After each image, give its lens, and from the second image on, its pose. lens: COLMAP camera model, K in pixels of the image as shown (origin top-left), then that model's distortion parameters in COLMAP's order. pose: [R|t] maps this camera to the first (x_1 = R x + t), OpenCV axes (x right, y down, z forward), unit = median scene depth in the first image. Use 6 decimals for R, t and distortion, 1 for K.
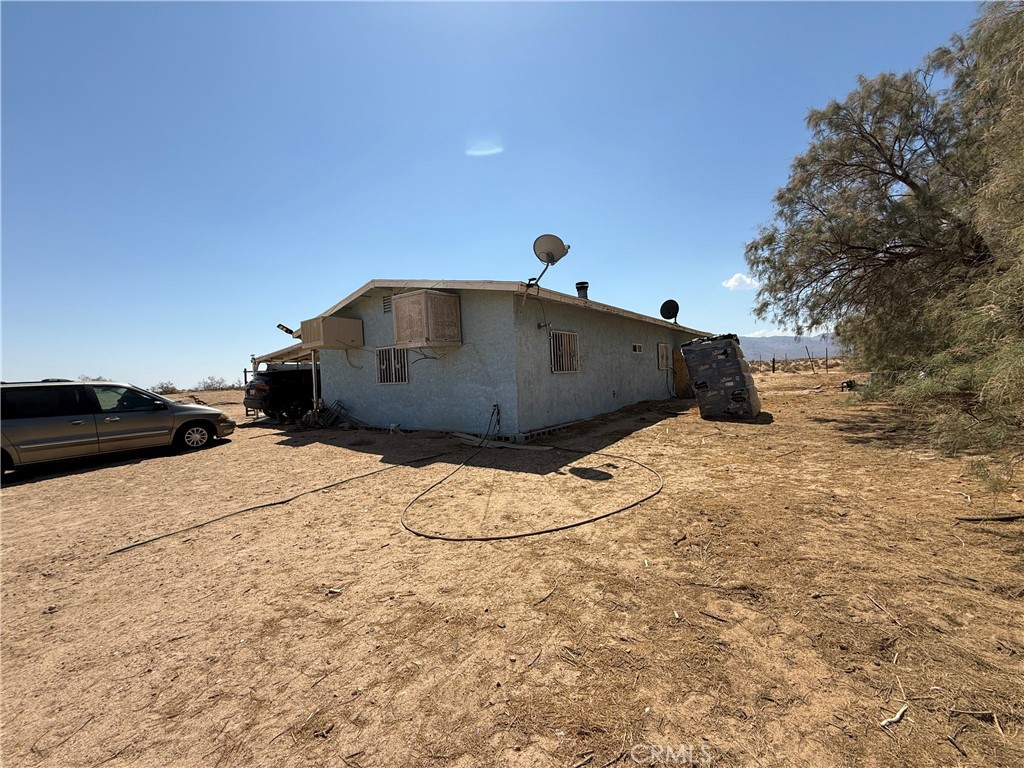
lens RADIAL K [[403.1, 0, 512.0], [0, 403.1, 384.0], [0, 0, 1]] dist [0.000131, -0.000082]
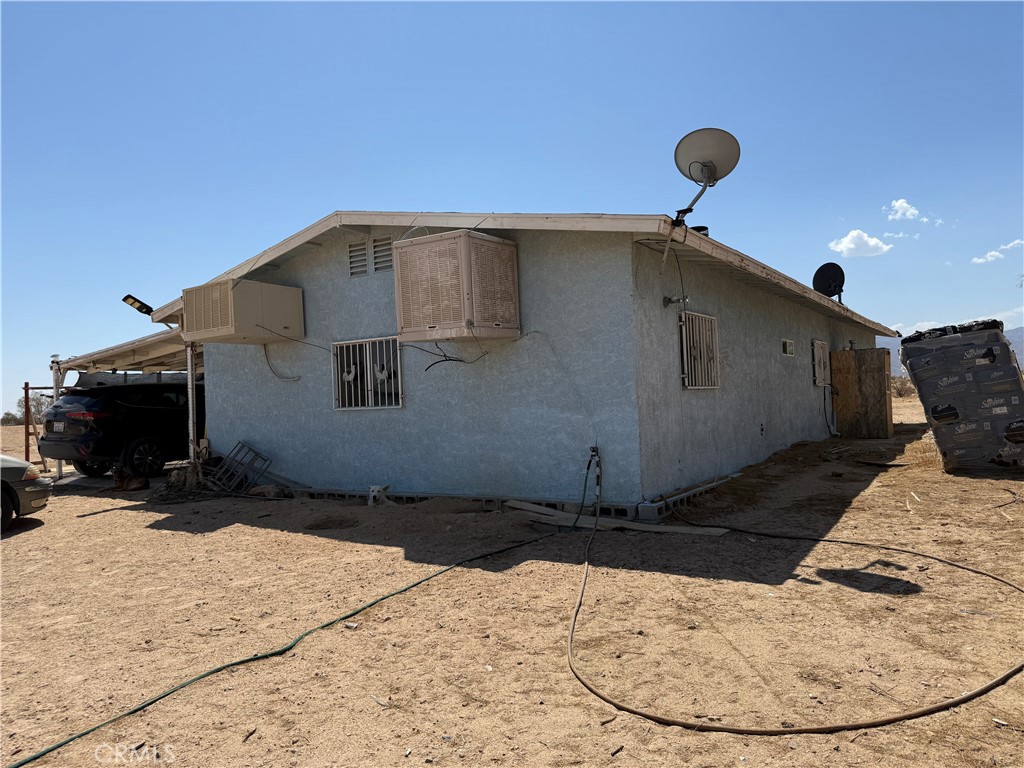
lens RADIAL K [[706.8, 0, 524.8], [0, 706.8, 387.5], [0, 0, 1]] dist [0.111261, -0.166276]
pose [[0.997741, 0.003963, 0.067066, -0.181891], [-0.001381, 0.999258, -0.038499, 0.007800], [-0.067169, 0.038319, 0.997006, 0.067532]]
